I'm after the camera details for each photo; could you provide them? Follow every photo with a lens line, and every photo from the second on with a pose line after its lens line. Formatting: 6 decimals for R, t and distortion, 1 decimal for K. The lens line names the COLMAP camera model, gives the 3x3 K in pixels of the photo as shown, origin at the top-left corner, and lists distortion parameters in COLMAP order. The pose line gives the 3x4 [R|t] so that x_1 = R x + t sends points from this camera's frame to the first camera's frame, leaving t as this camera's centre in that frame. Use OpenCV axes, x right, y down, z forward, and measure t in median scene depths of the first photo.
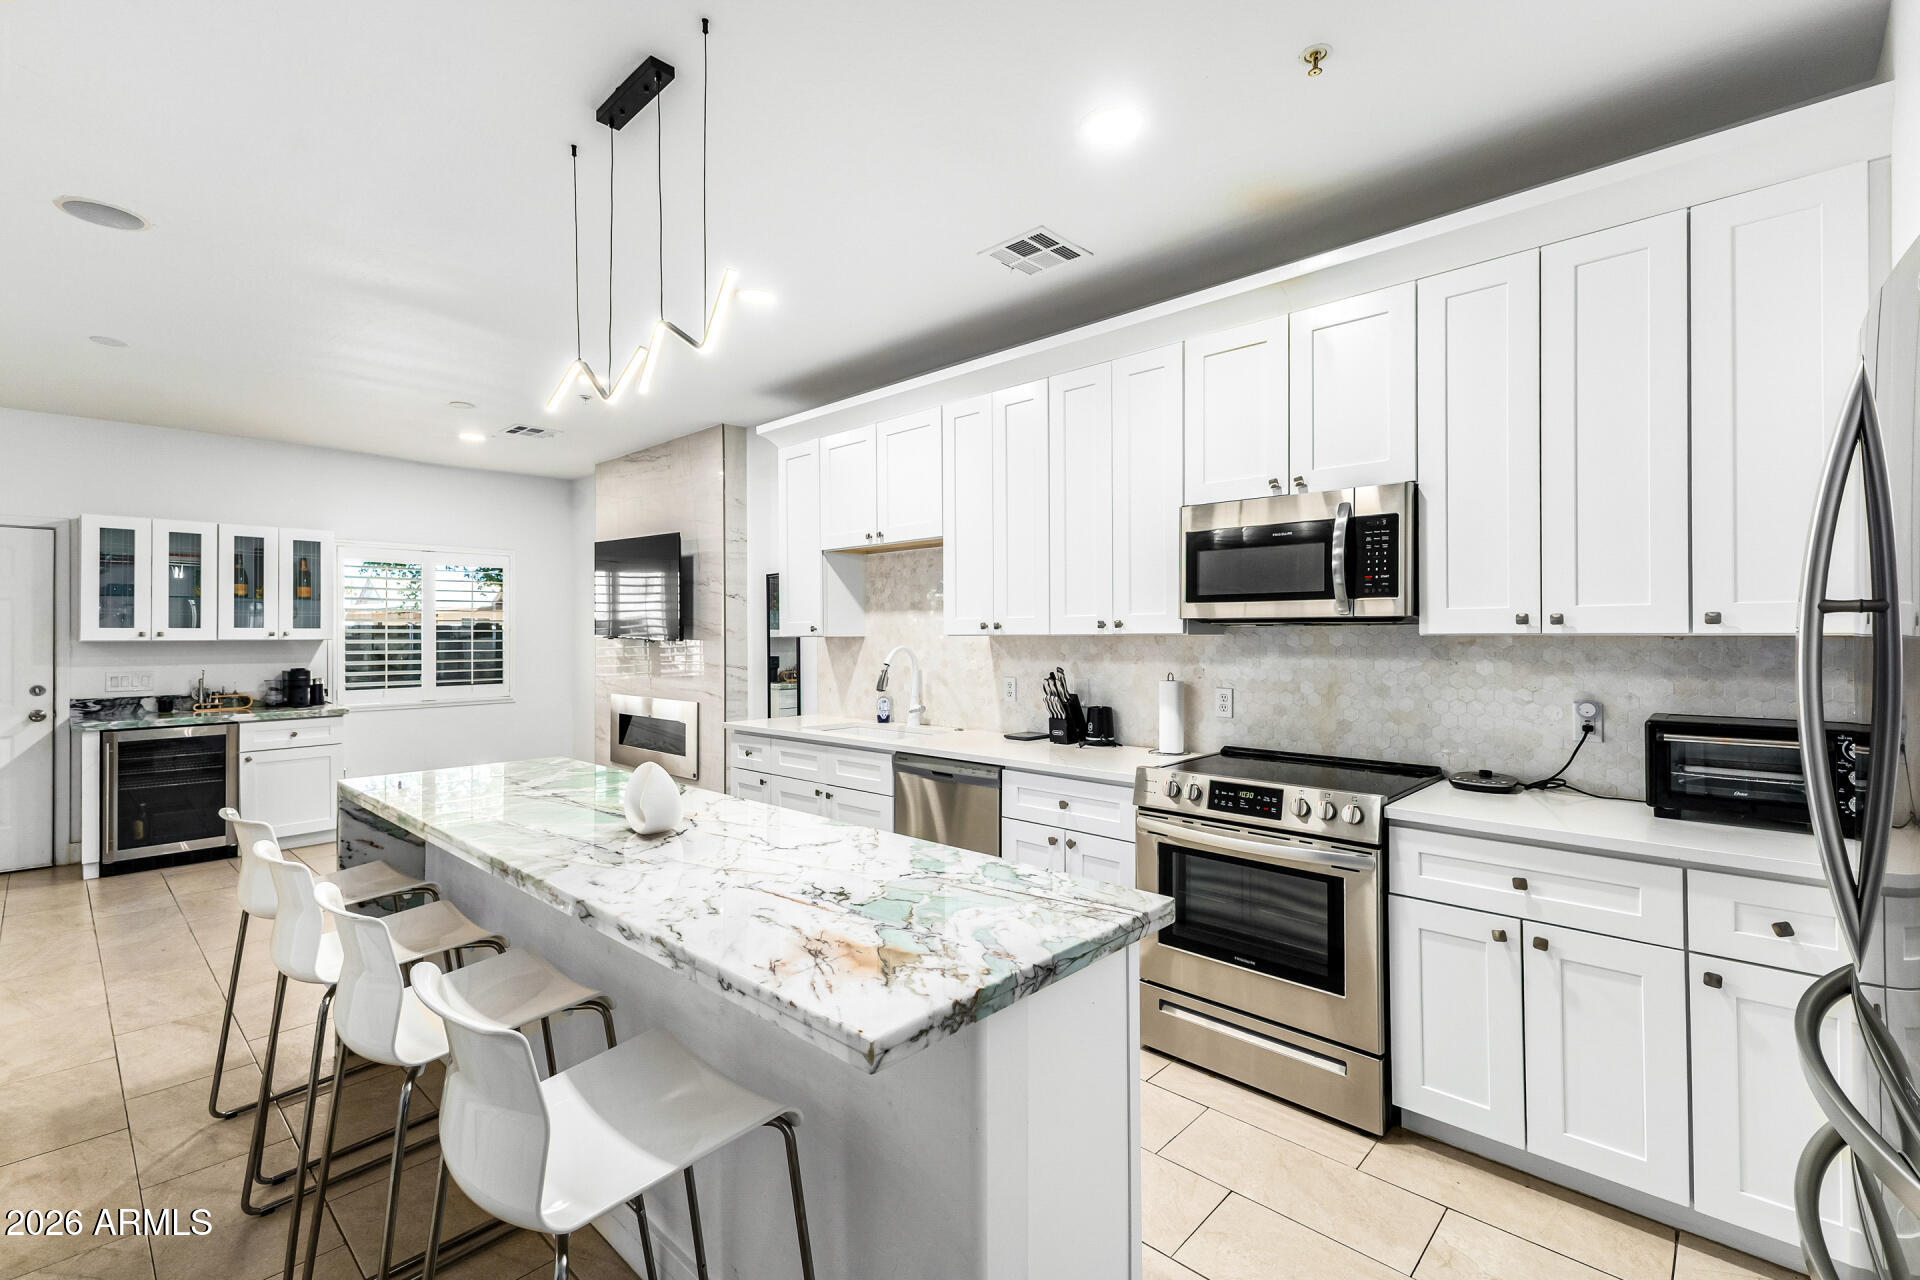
lens RADIAL K [[848.0, 0, 958.3], [0, 848.0, 631.0], [0, 0, 1]] dist [0.010926, -0.000090]
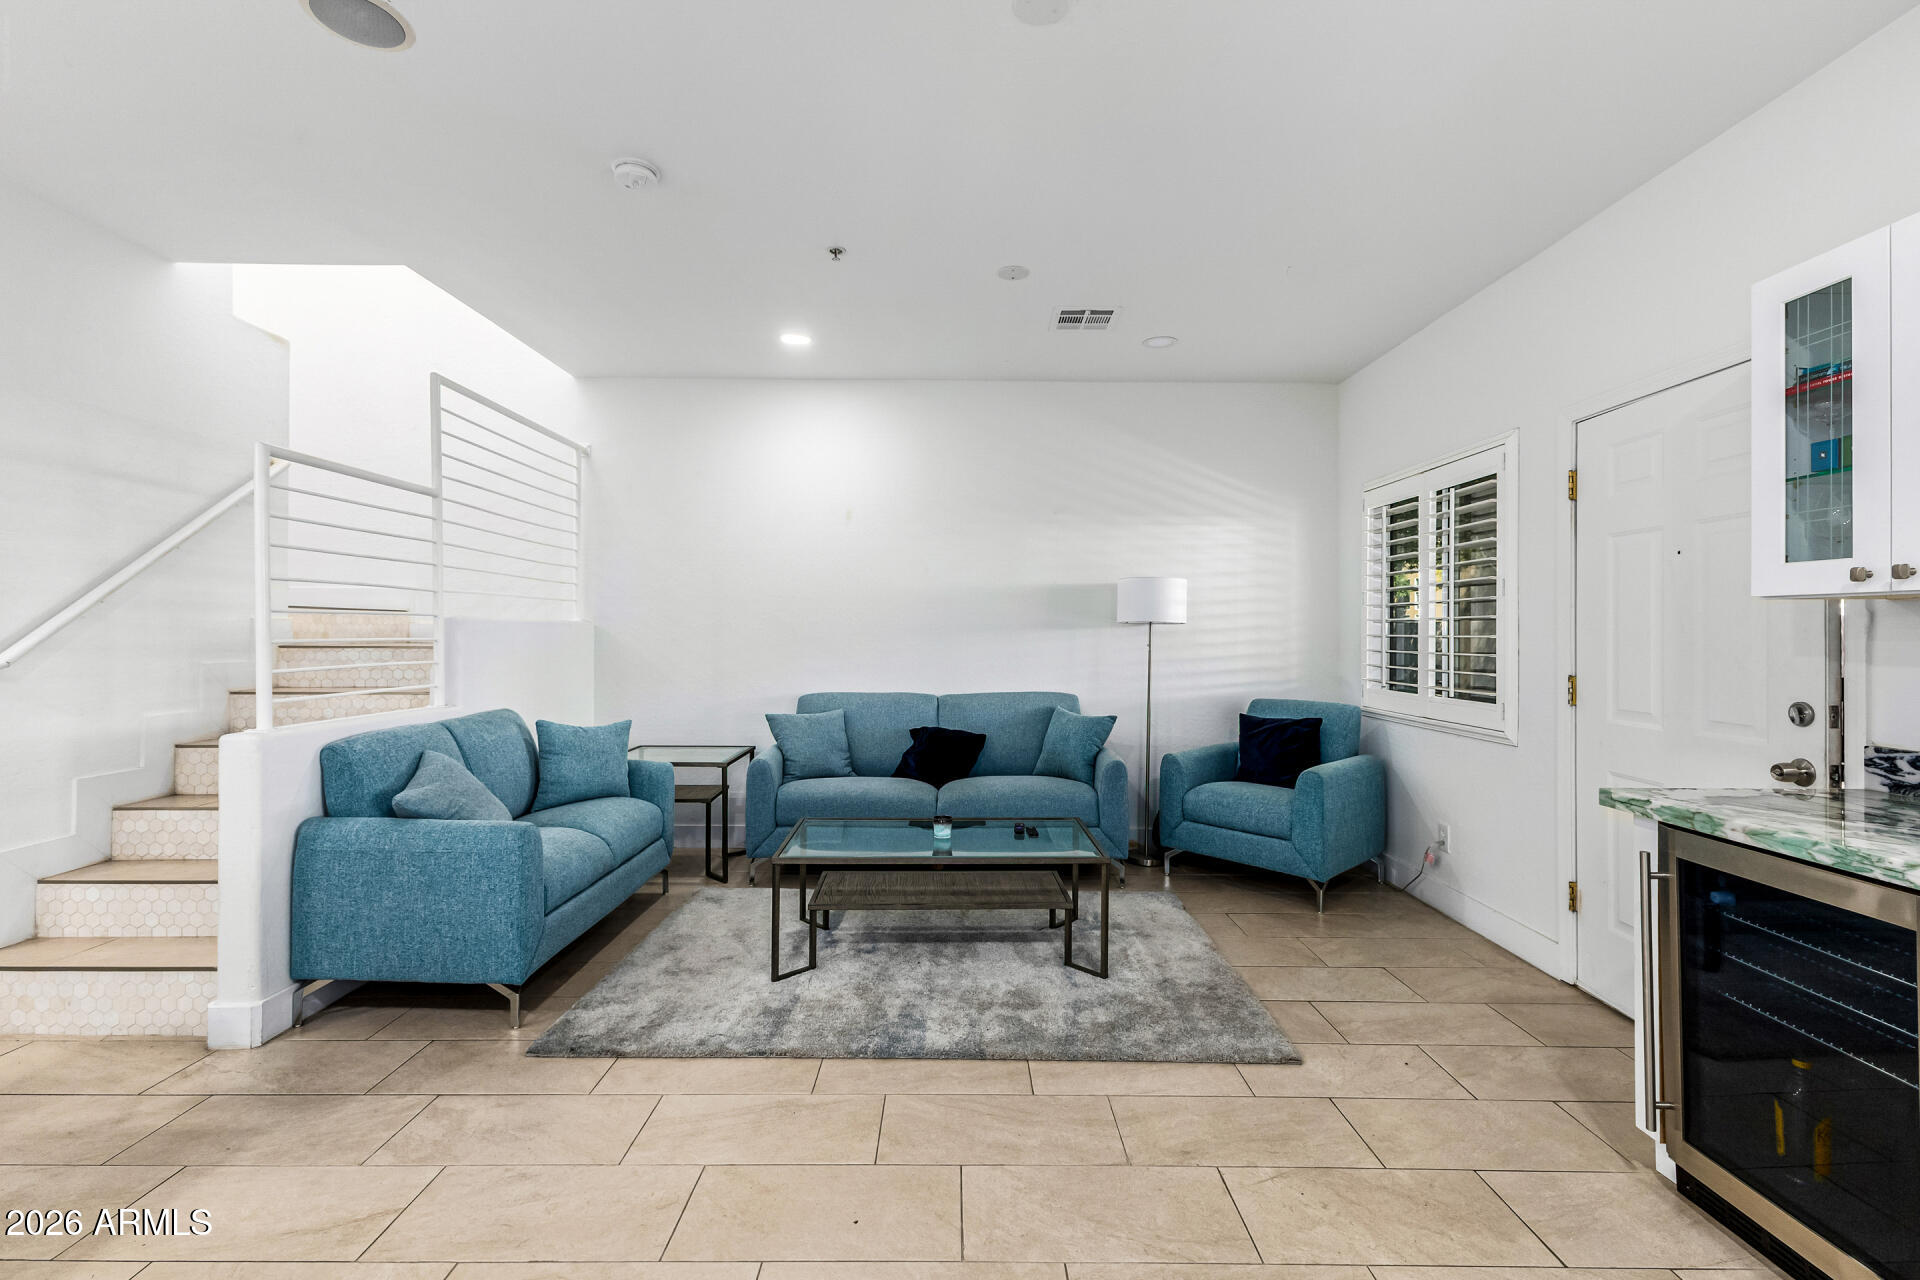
lens RADIAL K [[833.3, 0, 964.5], [0, 833.3, 631.6], [0, 0, 1]] dist [0.009538, -0.000689]
pose [[-0.724696, 0.001786, -0.689066, -0.470151], [0.003847, 0.999992, -0.001454, 0.026287], [0.689058, -0.003705, -0.724697, 1.017415]]
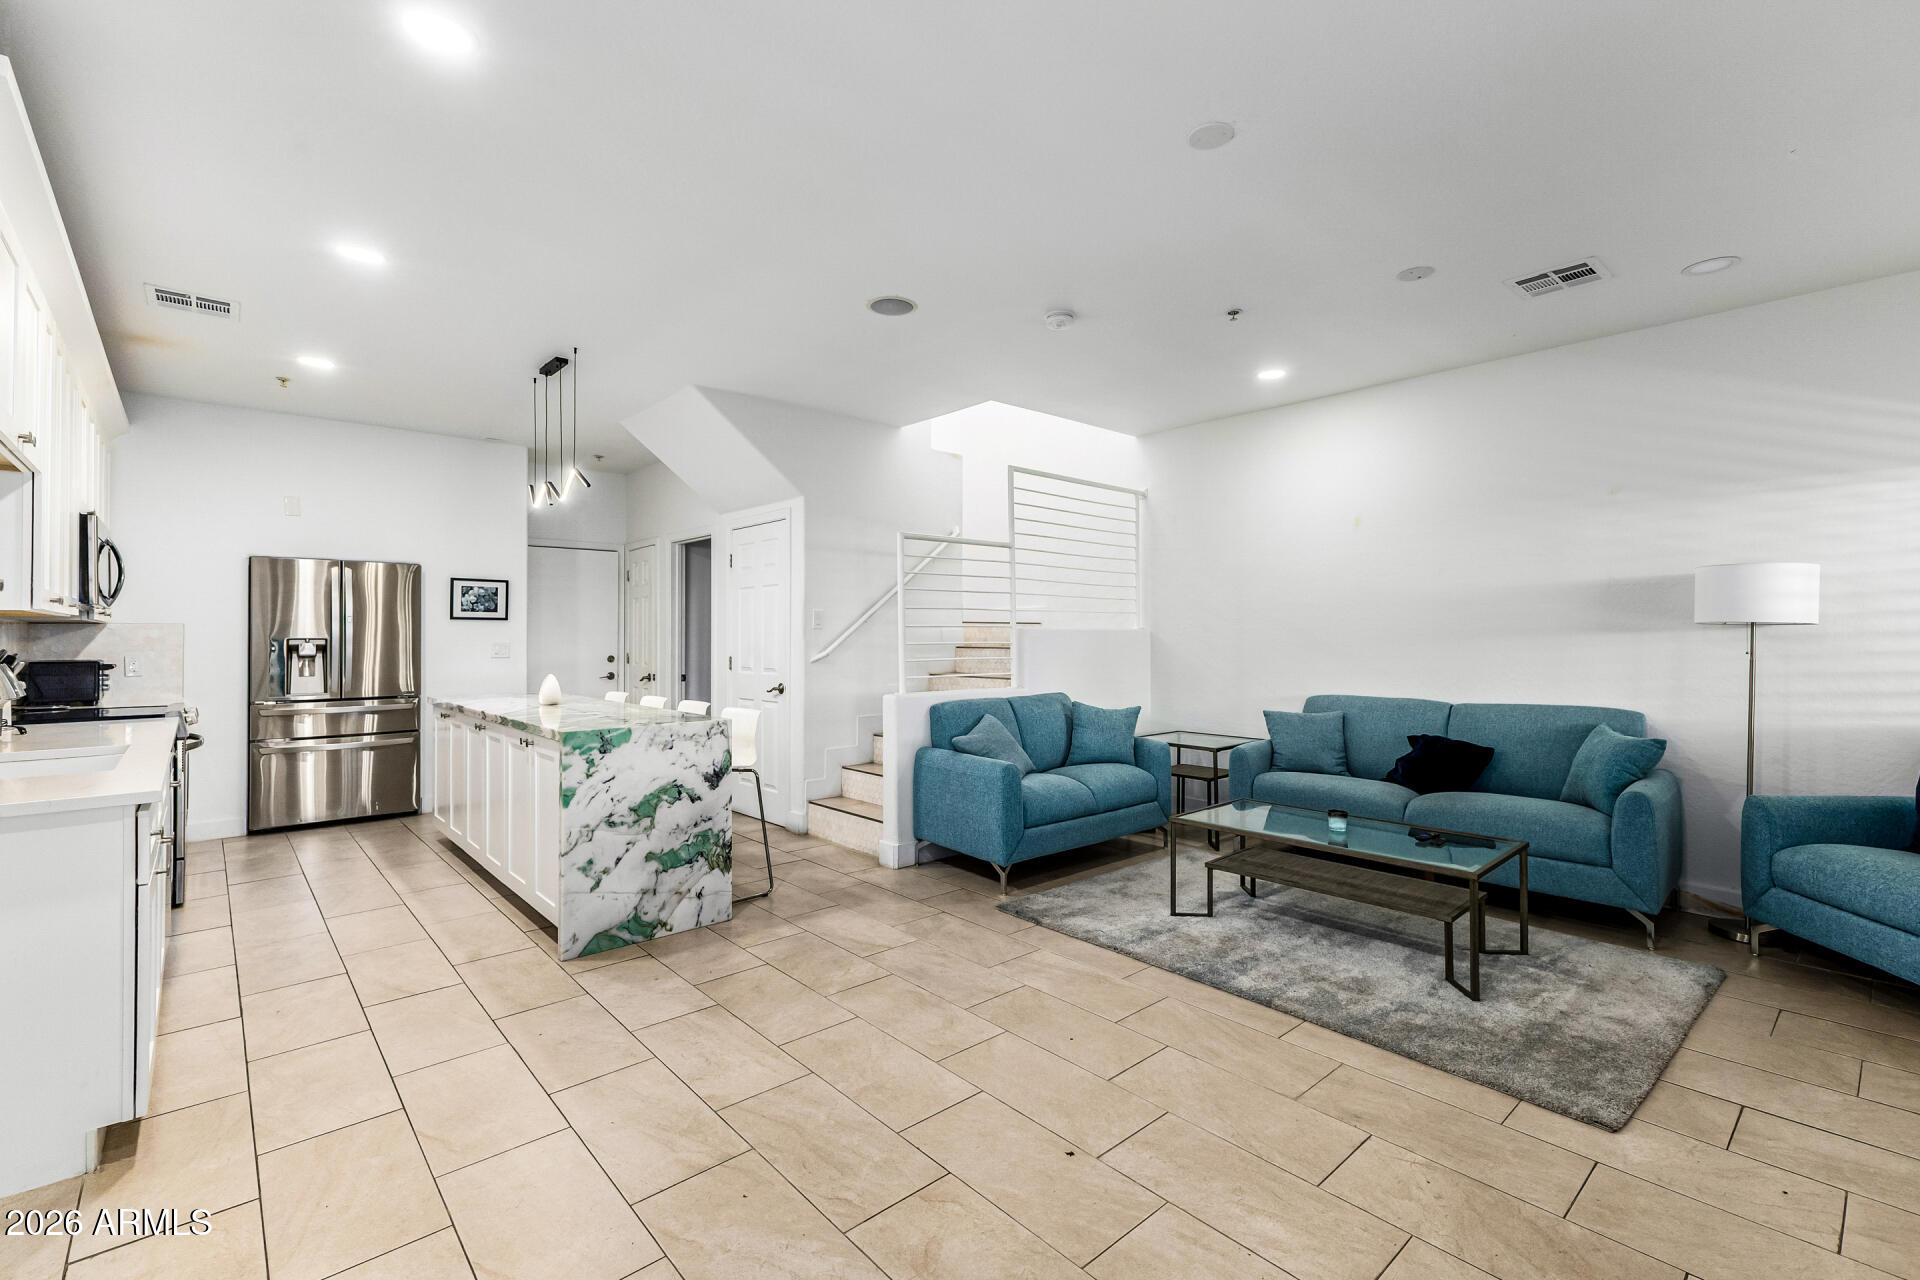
lens RADIAL K [[833.3, 0, 964.5], [0, 833.3, 631.6], [0, 0, 1]] dist [0.009538, -0.000689]
pose [[-0.996913, 0.005828, 0.078297, -0.653363], [0.004966, 0.999925, -0.011193, 0.027561], [-0.078356, -0.010770, -0.996867, 1.249664]]
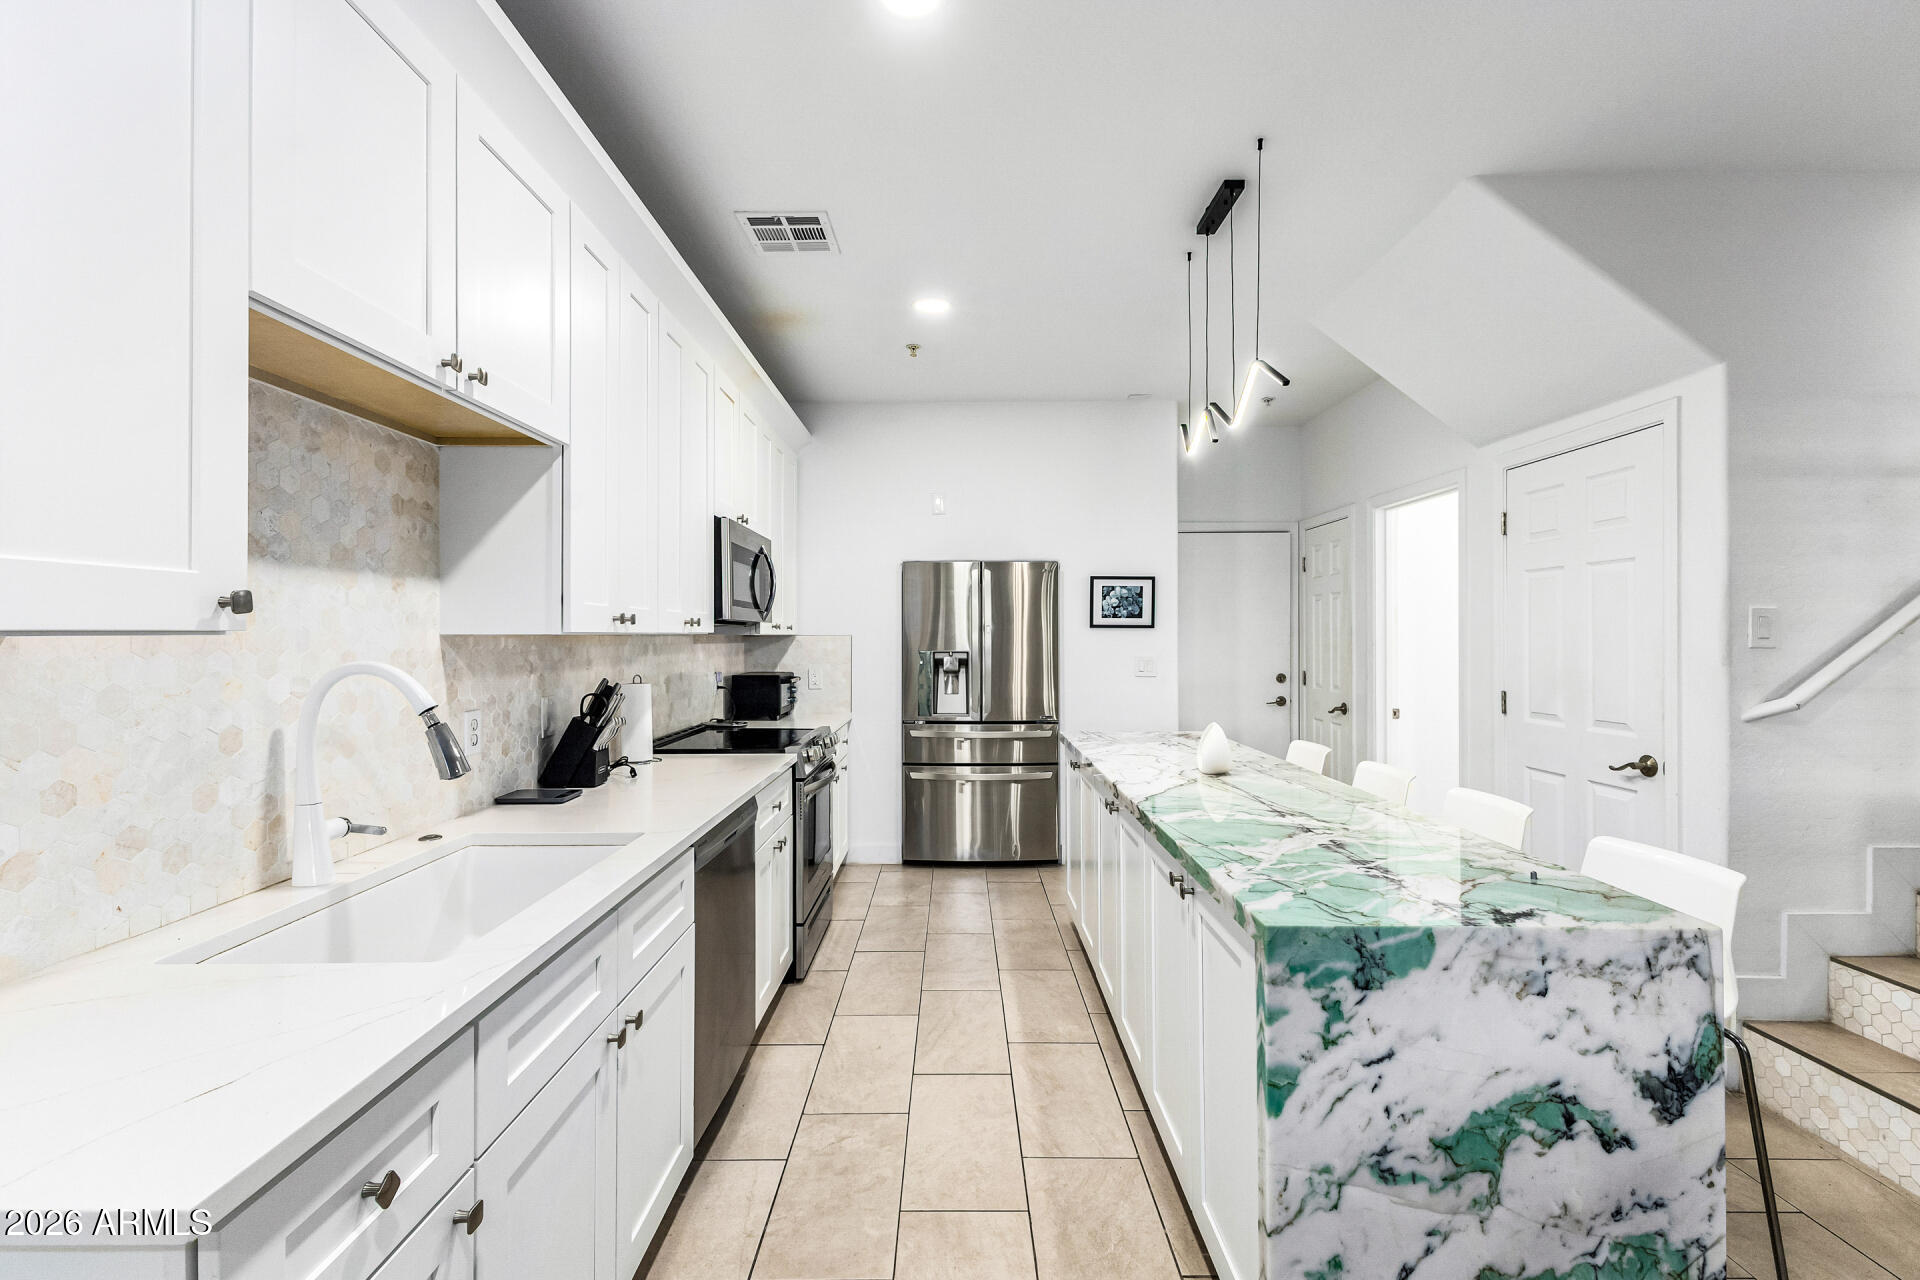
lens RADIAL K [[831.5, 0, 951.5], [0, 831.5, 629.2], [0, 0, 1]] dist [0.026326, -0.009705]
pose [[-0.680186, 0.008879, 0.732986, -0.424369], [-0.000522, 0.999921, -0.012597, 0.006966], [-0.733039, -0.008951, -0.680127, 0.889758]]
